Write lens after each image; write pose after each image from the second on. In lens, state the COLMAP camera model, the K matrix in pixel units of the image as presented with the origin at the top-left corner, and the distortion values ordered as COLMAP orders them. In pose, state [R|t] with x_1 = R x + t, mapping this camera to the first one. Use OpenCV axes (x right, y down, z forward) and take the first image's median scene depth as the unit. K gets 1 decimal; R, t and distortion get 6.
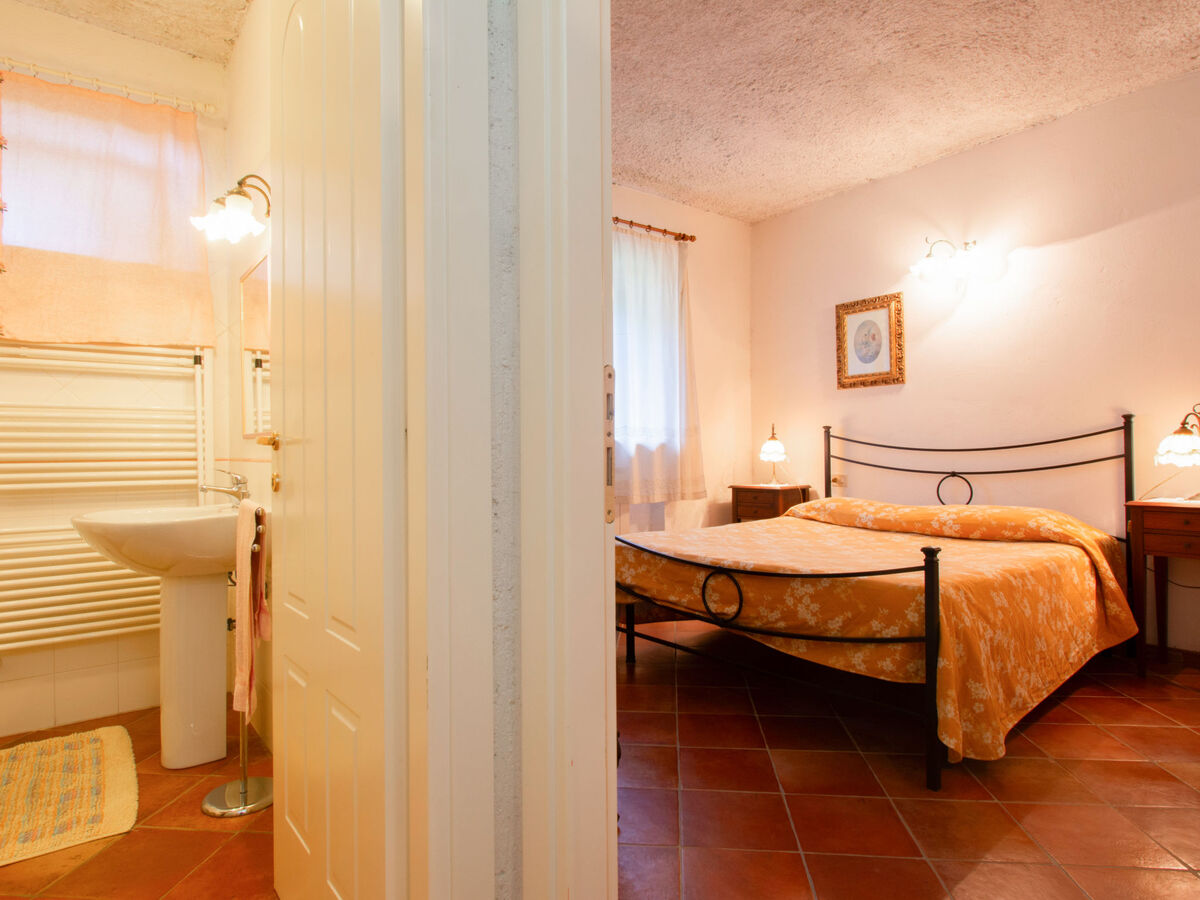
lens RADIAL K [[685.0, 0, 595.5], [0, 685.0, 450.3], [0, 0, 1]] dist [0.011930, -0.004223]
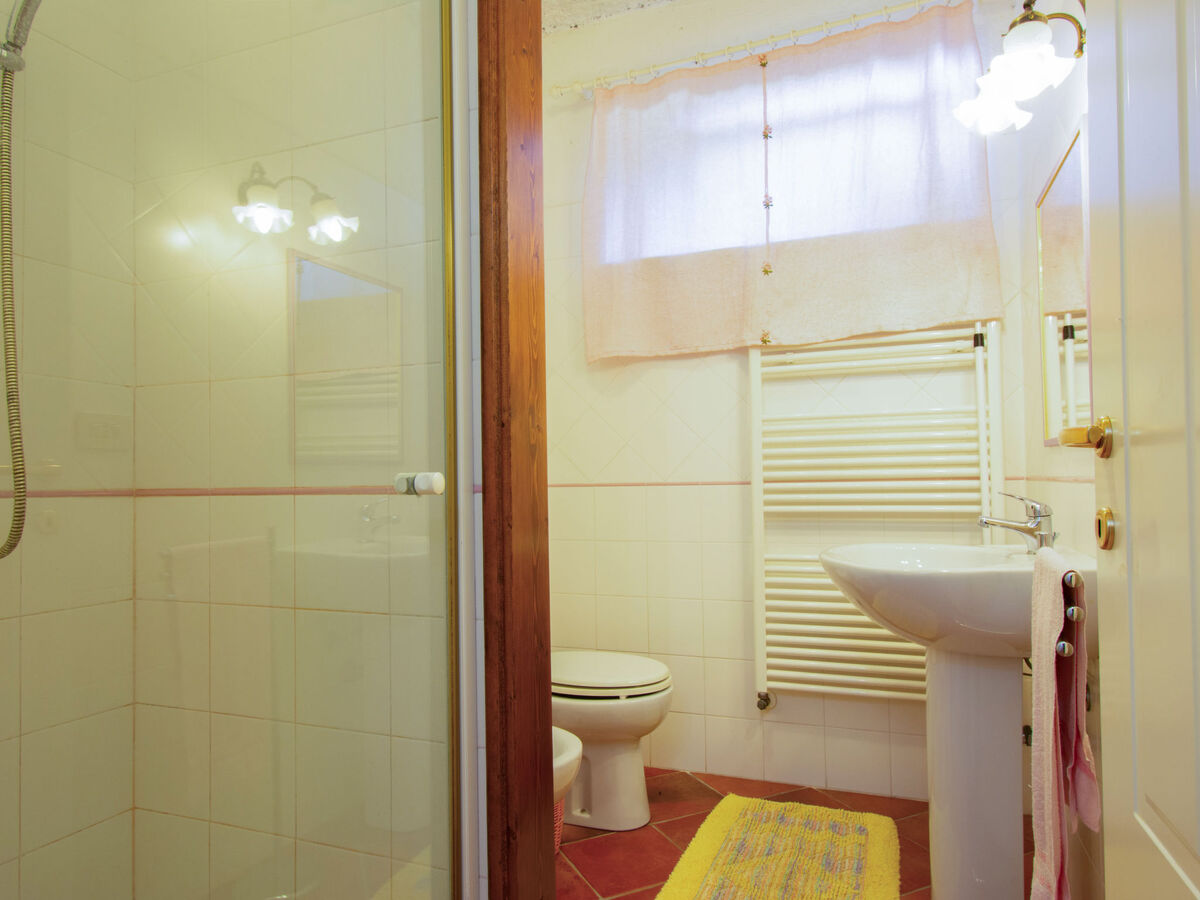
lens RADIAL K [[764.0, 0, 582.3], [0, 764.0, 469.4], [0, 0, 1]] dist [0.004516, -0.003474]
pose [[0.517333, -0.012467, -0.855693, -0.123697], [0.013365, 0.999890, -0.006488, 0.003886], [0.855680, -0.008080, 0.517442, 0.258142]]
